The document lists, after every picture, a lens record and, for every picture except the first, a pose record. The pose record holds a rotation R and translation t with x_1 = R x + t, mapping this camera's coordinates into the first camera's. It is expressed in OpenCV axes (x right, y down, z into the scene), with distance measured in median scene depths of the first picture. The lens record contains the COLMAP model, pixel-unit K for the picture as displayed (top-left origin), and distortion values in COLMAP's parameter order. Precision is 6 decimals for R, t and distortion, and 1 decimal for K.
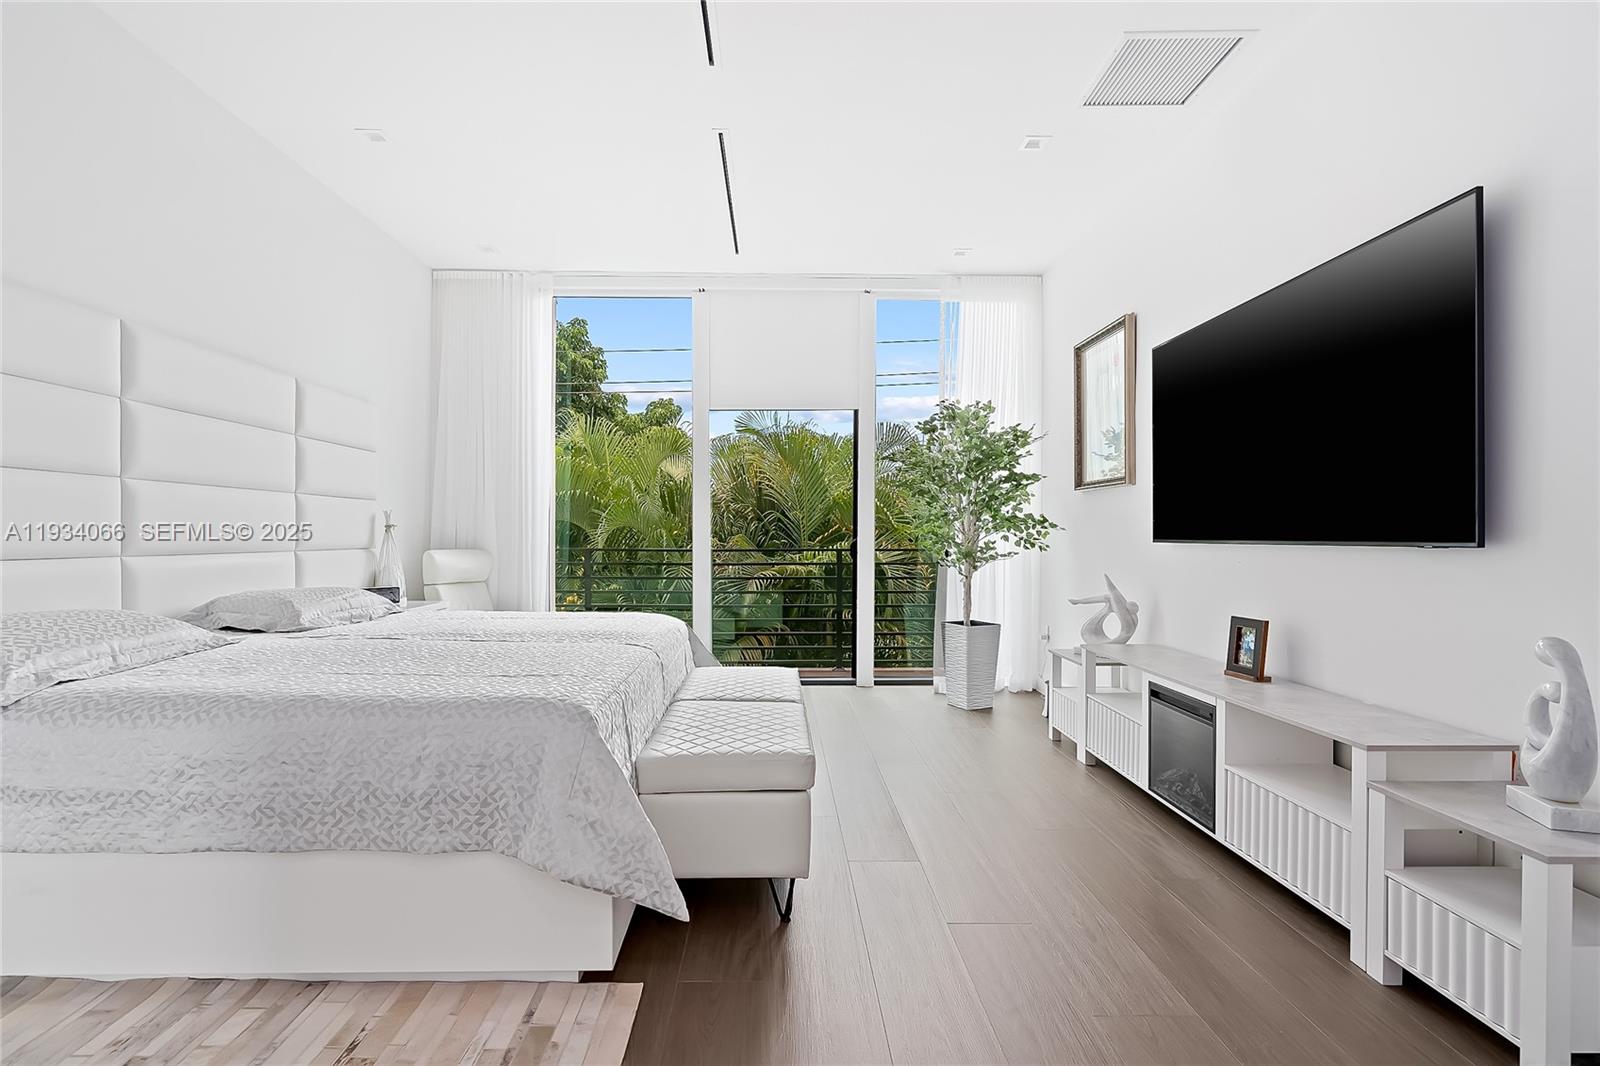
lens RADIAL K [[737.8, 0, 795.6], [0, 737.8, 552.0], [0, 0, 1]] dist [0.000253, 0.000020]
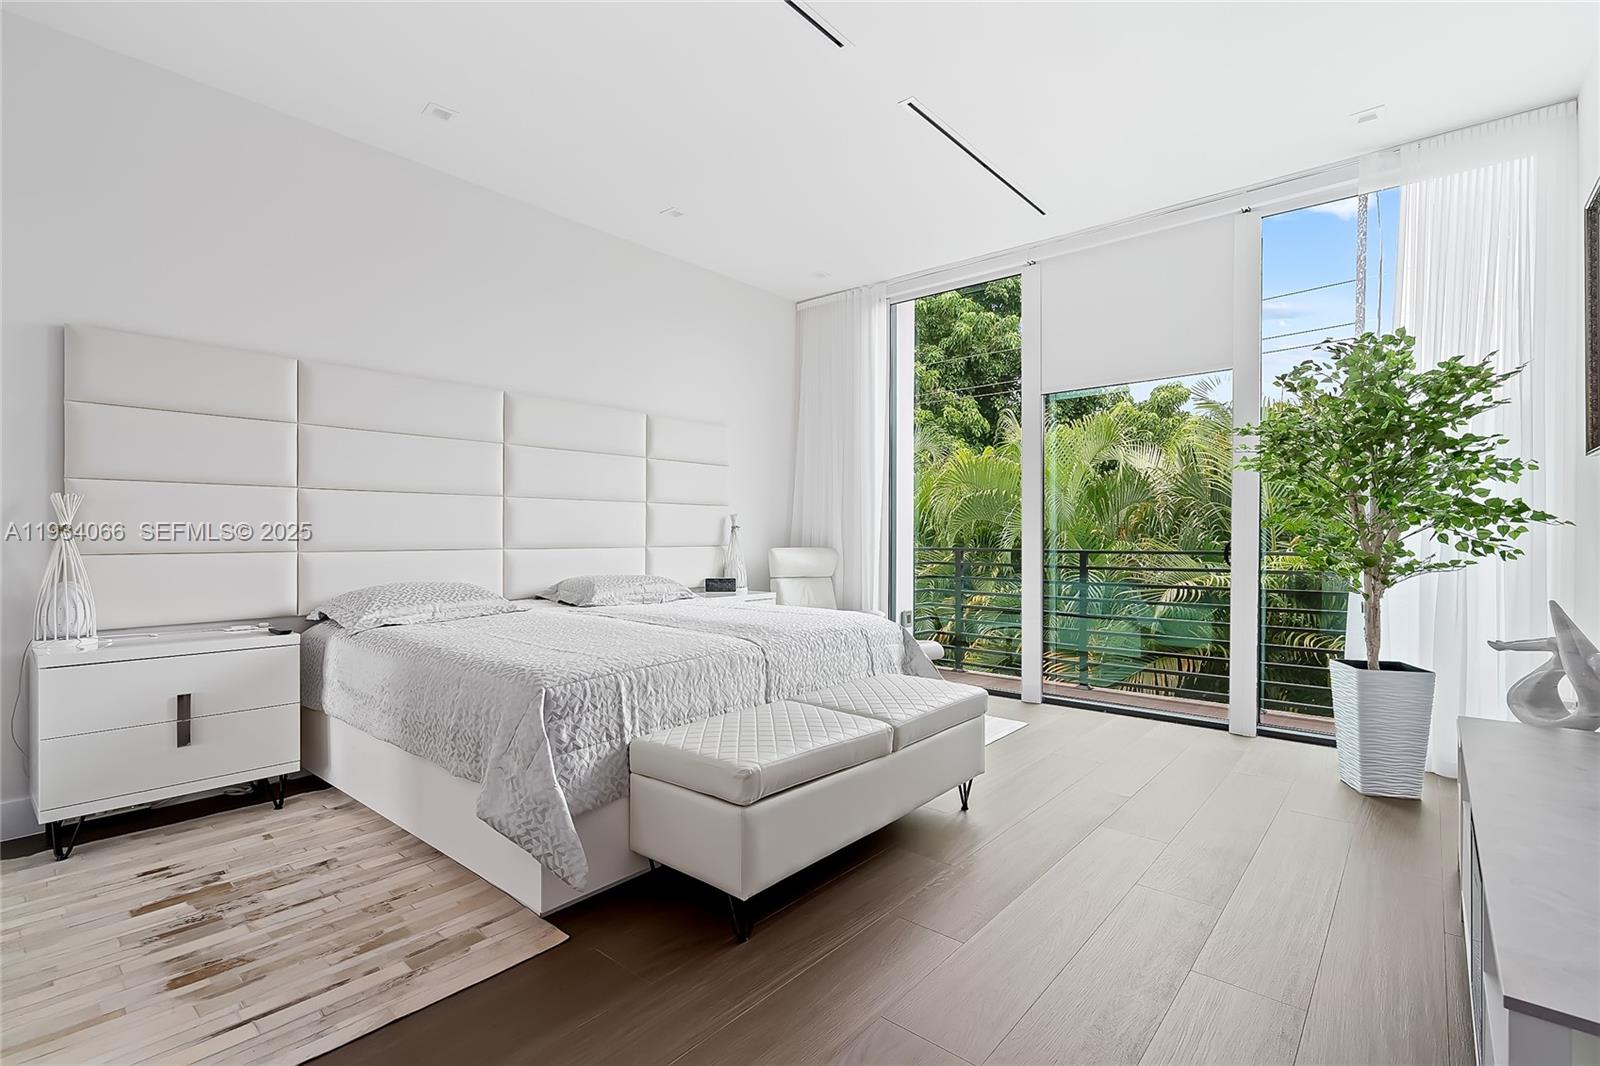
lens RADIAL K [[752.2, 0, 783.1], [0, 752.2, 543.5], [0, 0, 1]] dist [-0.006097, 0.001606]
pose [[0.740164, 0.005808, -0.672402, 0.306837], [-0.014133, 0.999876, -0.006921, -0.001734], [0.672278, 0.014625, 0.740154, 0.144442]]
